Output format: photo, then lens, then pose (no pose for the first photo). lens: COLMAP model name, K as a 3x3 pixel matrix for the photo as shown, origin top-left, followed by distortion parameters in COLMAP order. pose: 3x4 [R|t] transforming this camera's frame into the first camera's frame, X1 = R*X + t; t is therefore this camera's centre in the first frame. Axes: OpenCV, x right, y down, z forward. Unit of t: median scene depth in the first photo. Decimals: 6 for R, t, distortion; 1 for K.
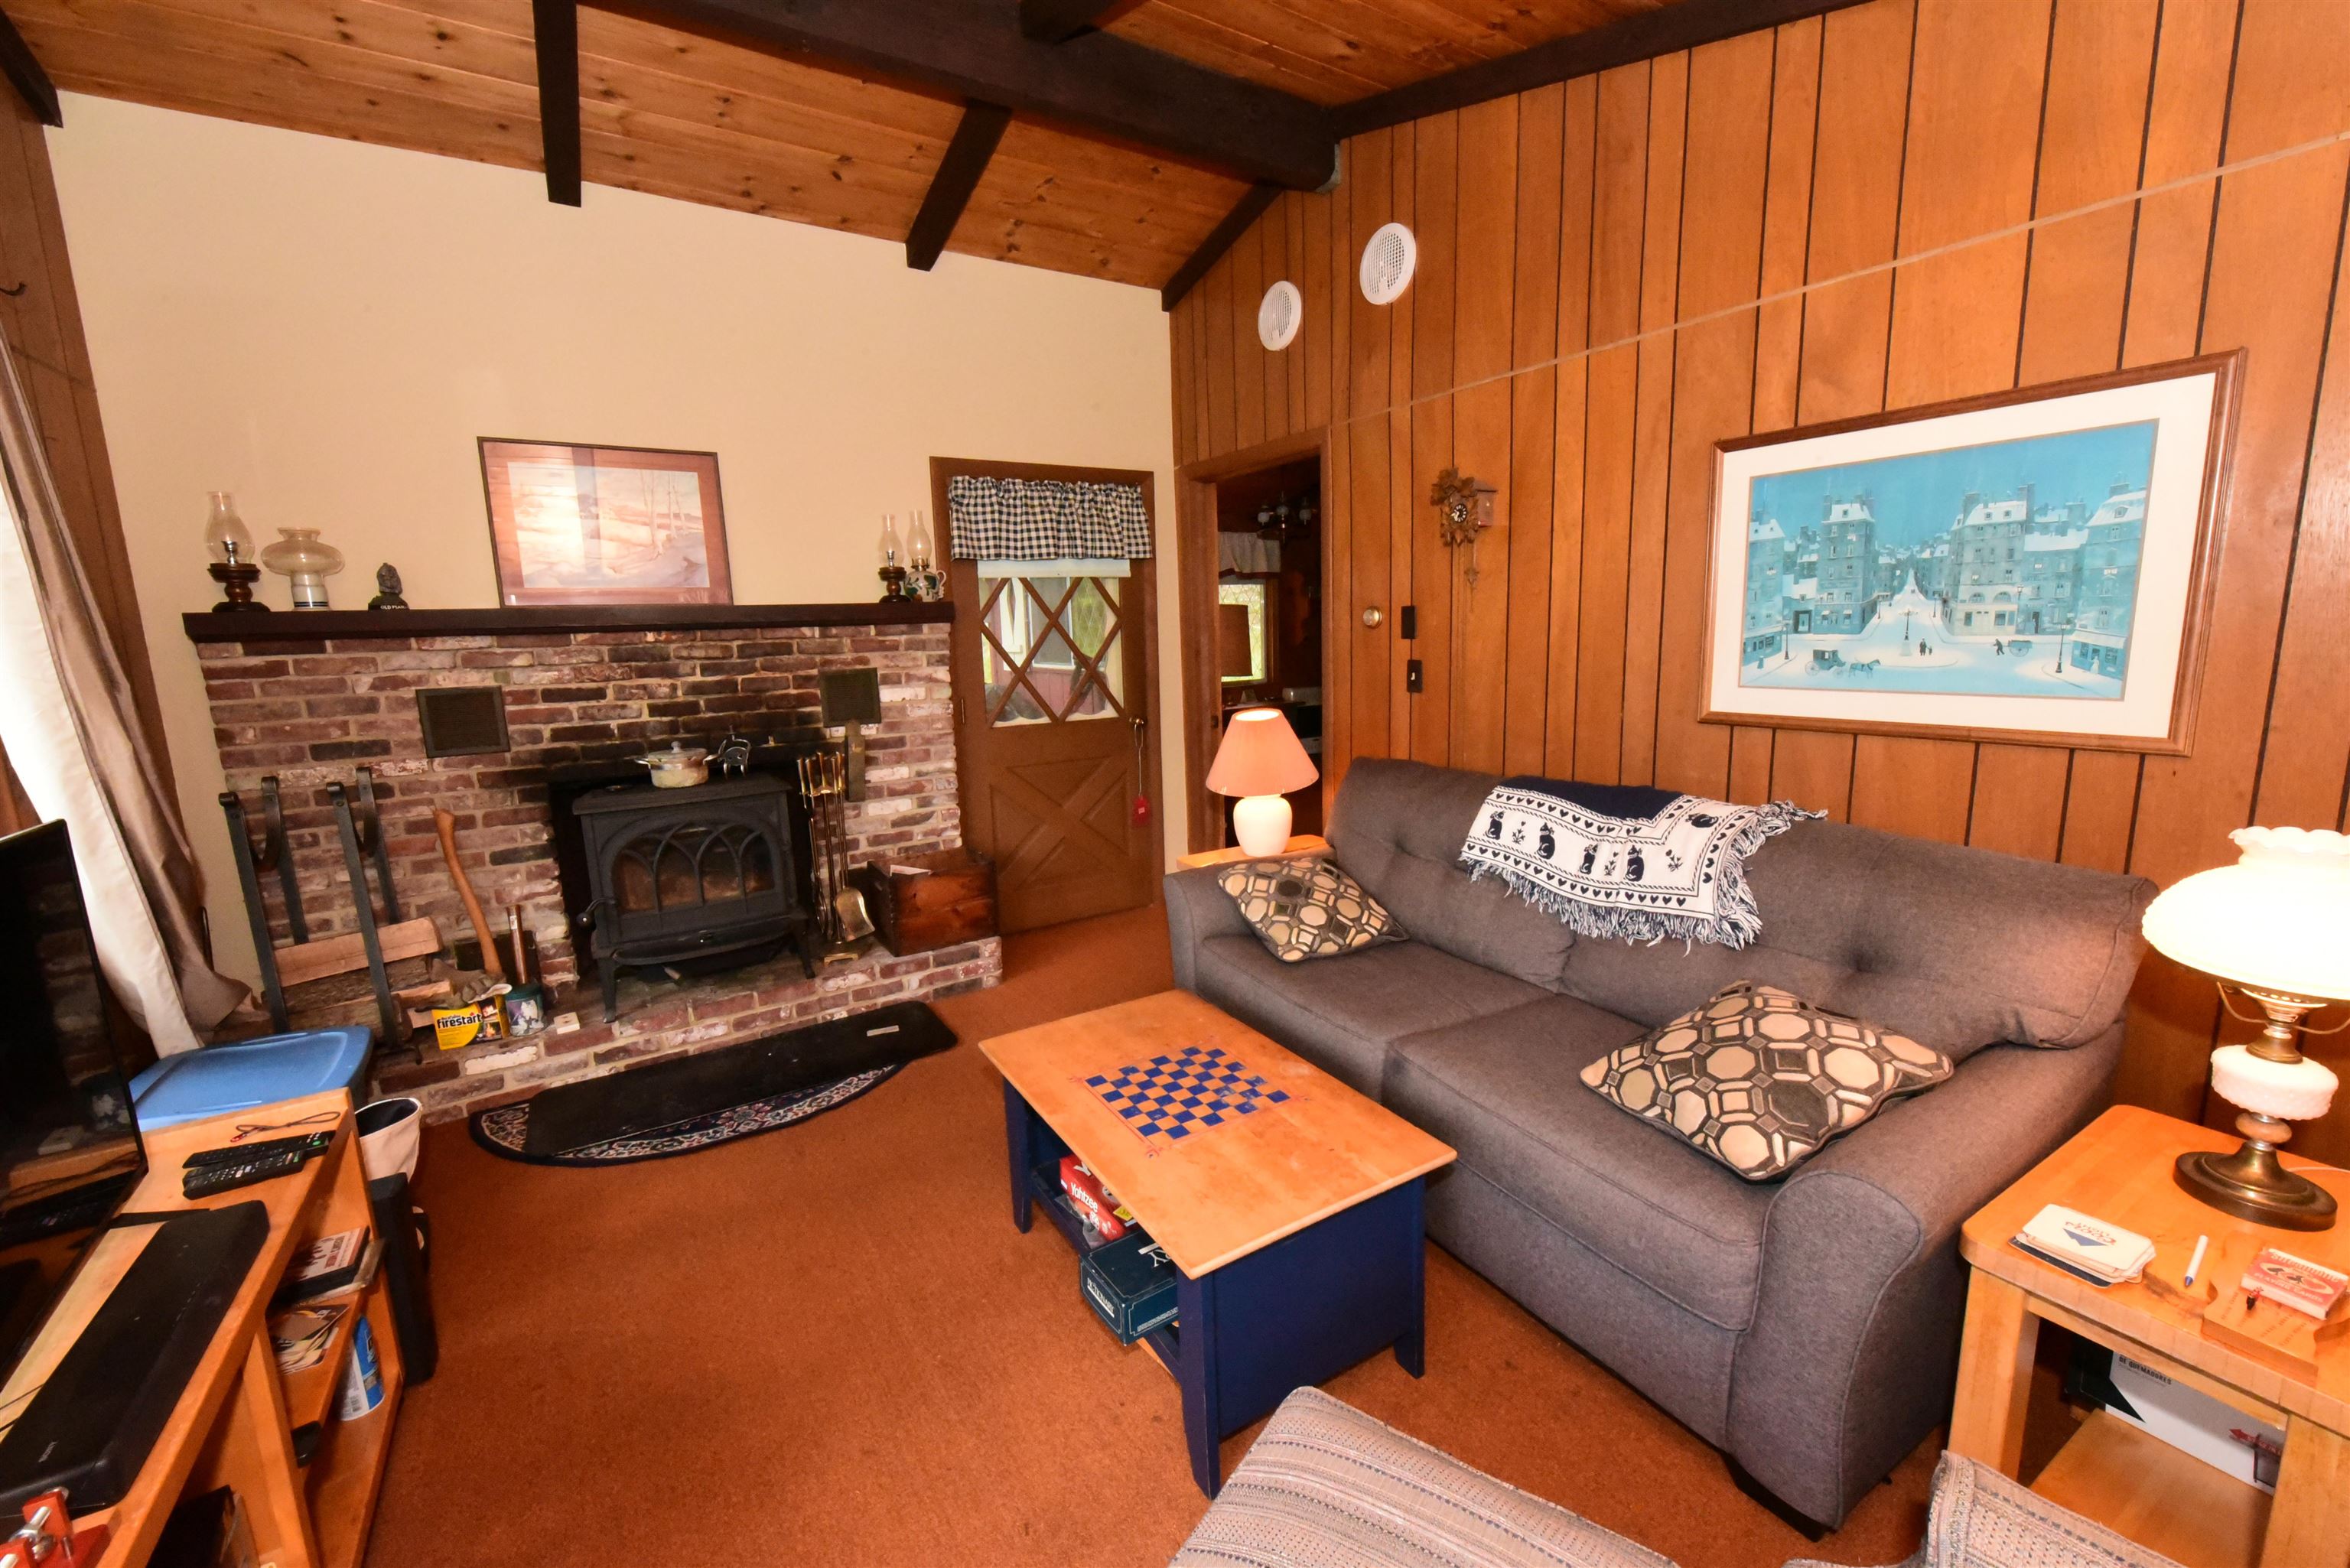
lens RADIAL K [[929.7, 0, 1186.6], [0, 929.7, 779.1], [0, 0, 1]] dist [-0.002529, -0.003721]
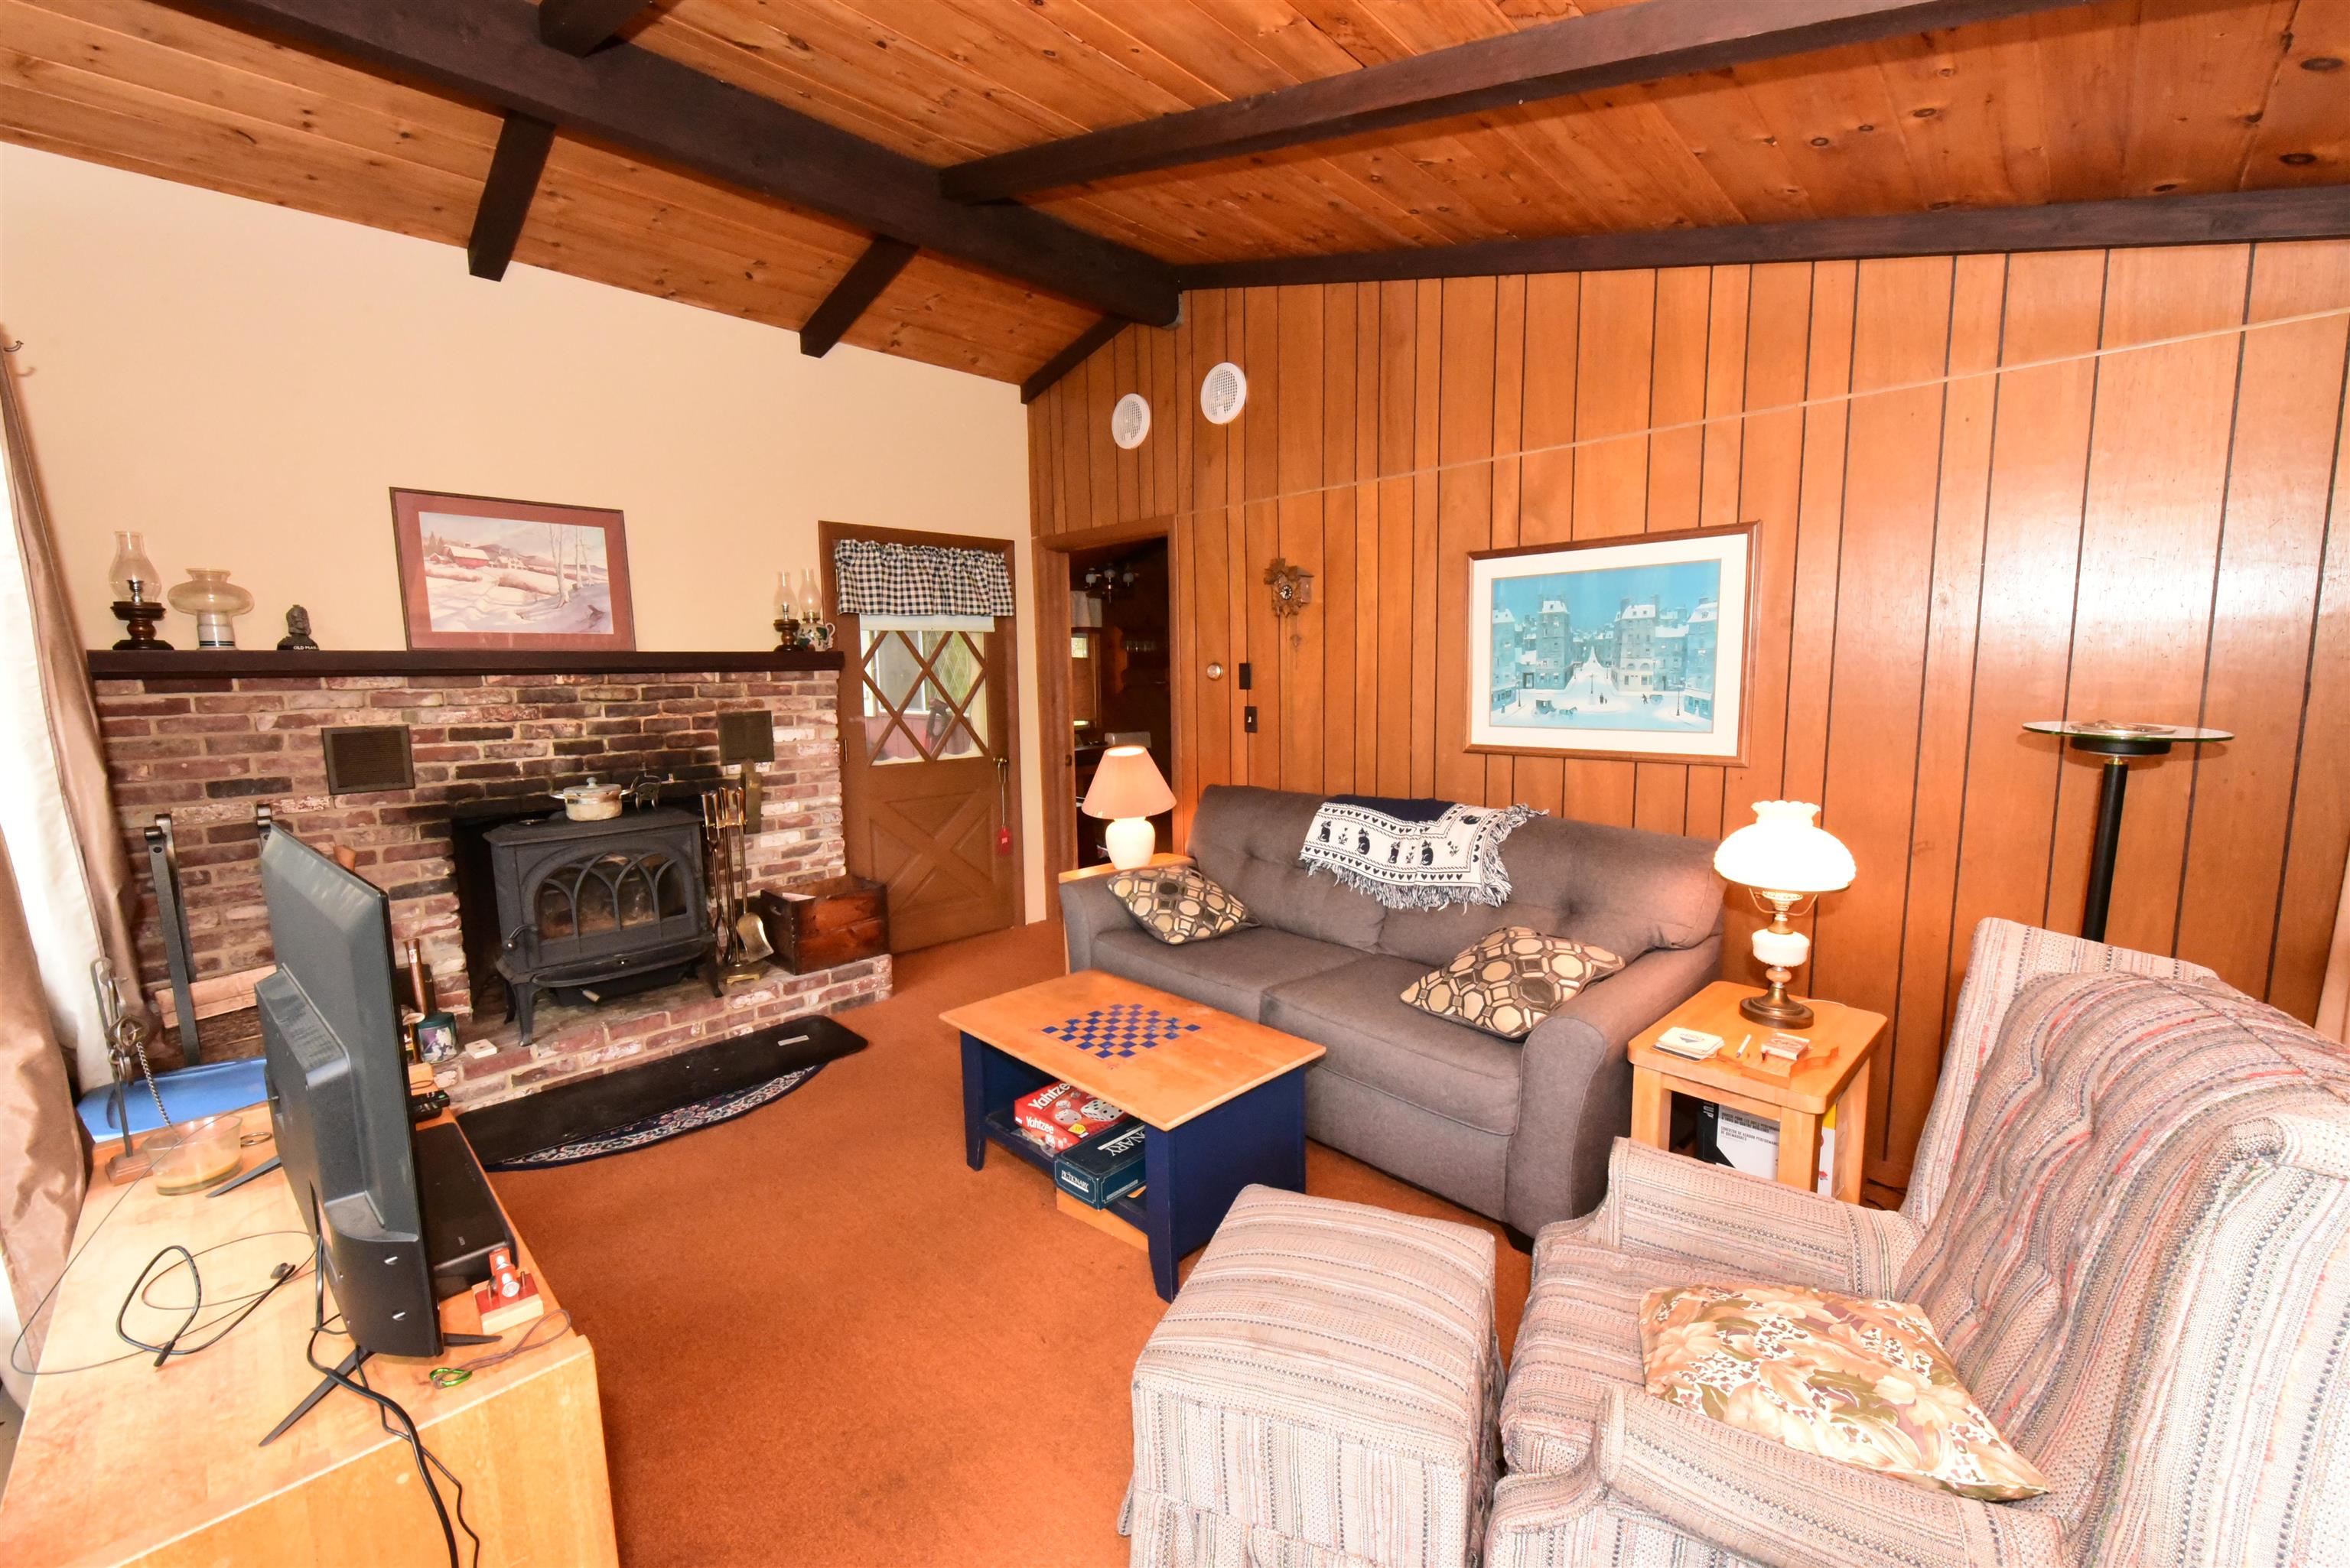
lens RADIAL K [[929.7, 0, 1186.6], [0, 929.7, 779.1], [0, 0, 1]] dist [-0.002529, -0.003721]
pose [[0.974508, -0.010435, 0.224111, -0.137907], [0.022123, 0.998519, -0.049706, 0.033364], [-0.223261, 0.053397, 0.973295, -0.214658]]
